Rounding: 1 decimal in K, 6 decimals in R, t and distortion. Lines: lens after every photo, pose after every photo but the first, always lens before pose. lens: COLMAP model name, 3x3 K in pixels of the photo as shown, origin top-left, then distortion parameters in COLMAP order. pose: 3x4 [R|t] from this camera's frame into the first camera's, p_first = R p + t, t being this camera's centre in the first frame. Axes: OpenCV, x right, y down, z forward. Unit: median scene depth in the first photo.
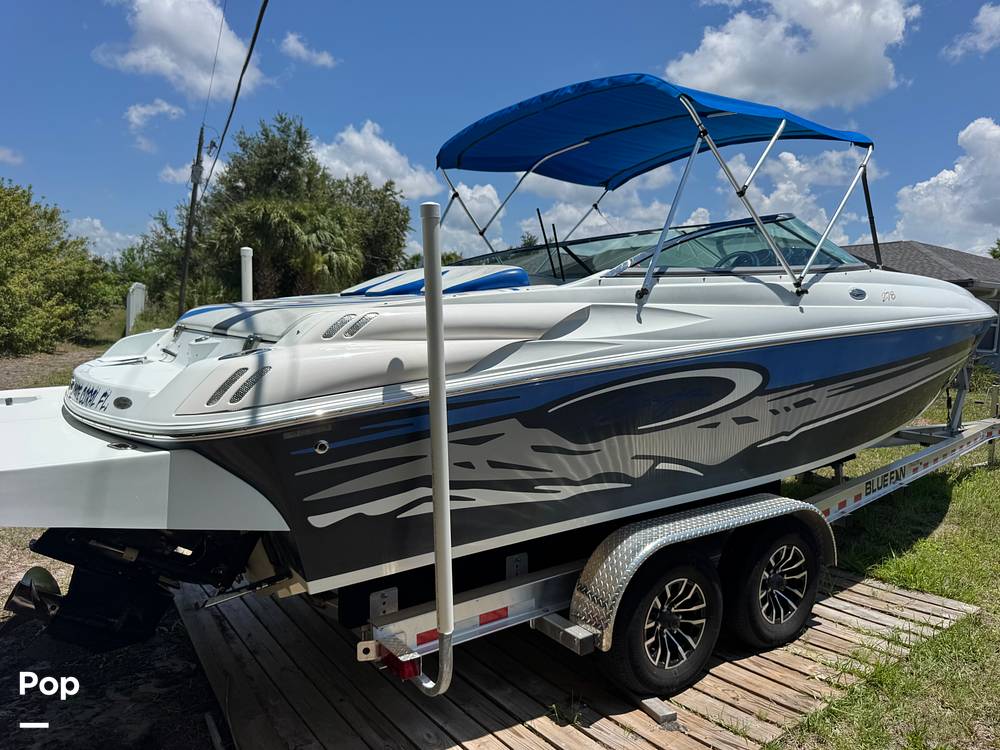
lens RADIAL K [[721.9, 0, 495.3], [0, 721.9, 359.3], [0, 0, 1]] dist [0.015336, -0.034413]
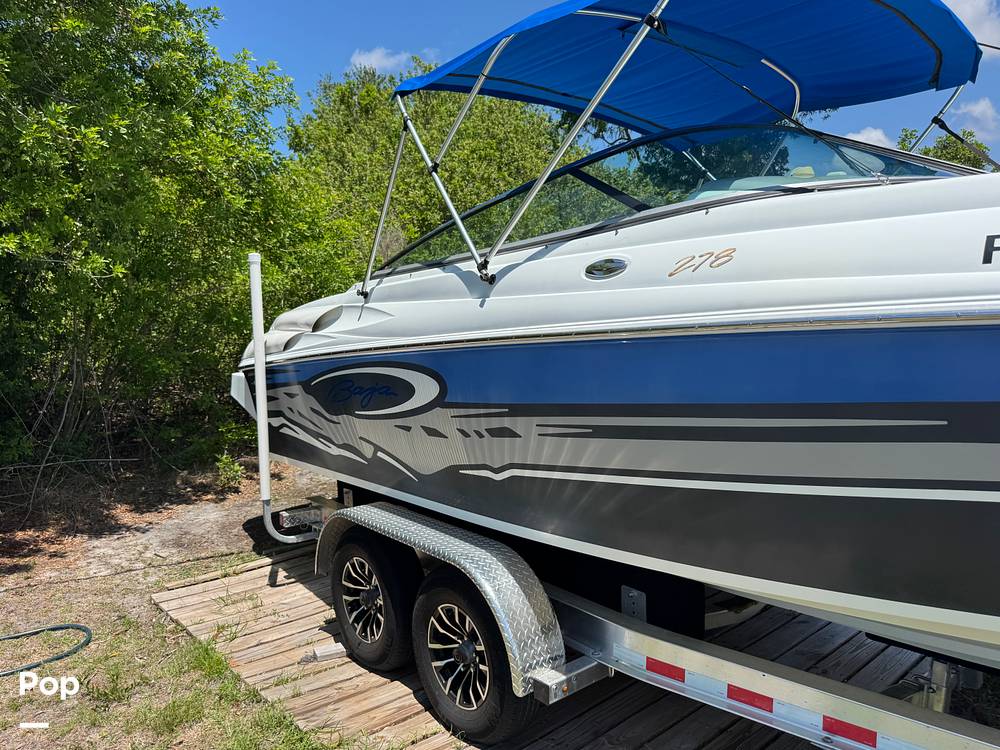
lens RADIAL K [[721.9, 0, 495.3], [0, 721.9, 359.3], [0, 0, 1]] dist [0.015336, -0.034413]
pose [[0.077613, 0.044647, -0.995983, 1.196112], [-0.057495, 0.997535, 0.040237, -0.042066], [0.995324, 0.054141, 0.079989, 0.989757]]
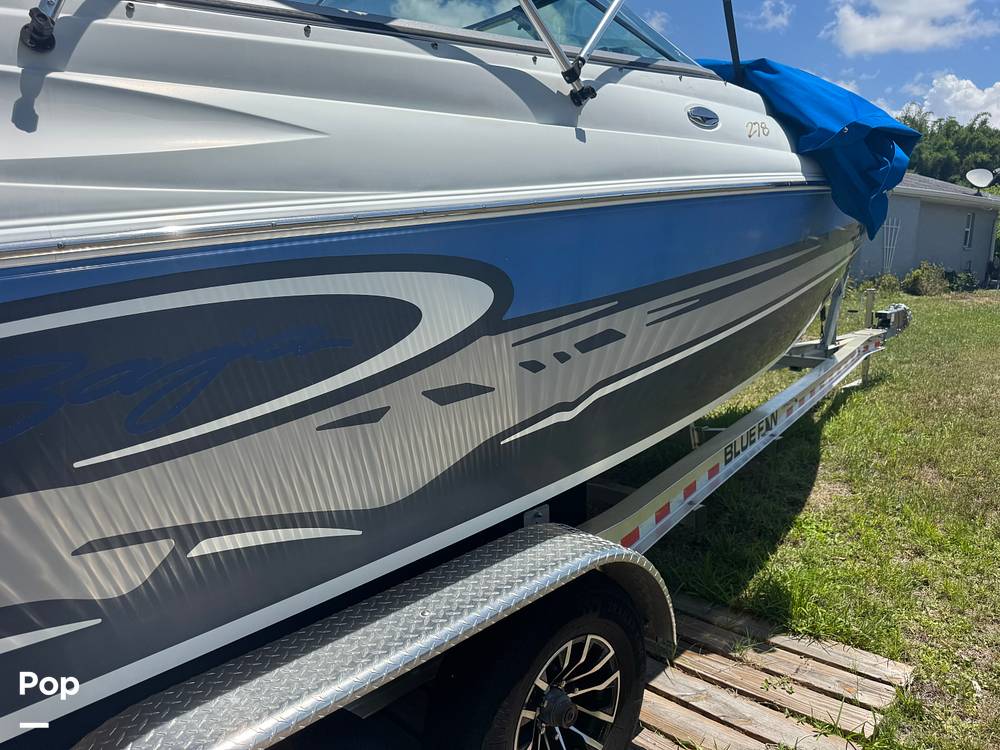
lens RADIAL K [[727.1, 0, 500.0], [0, 727.1, 375.0], [0, 0, 1]] dist [0.012489, -0.000829]
pose [[0.982945, -0.075949, 0.167483, 0.295540], [0.056064, 0.991139, 0.120418, 0.022425], [-0.175144, -0.108974, 0.978493, 0.569107]]
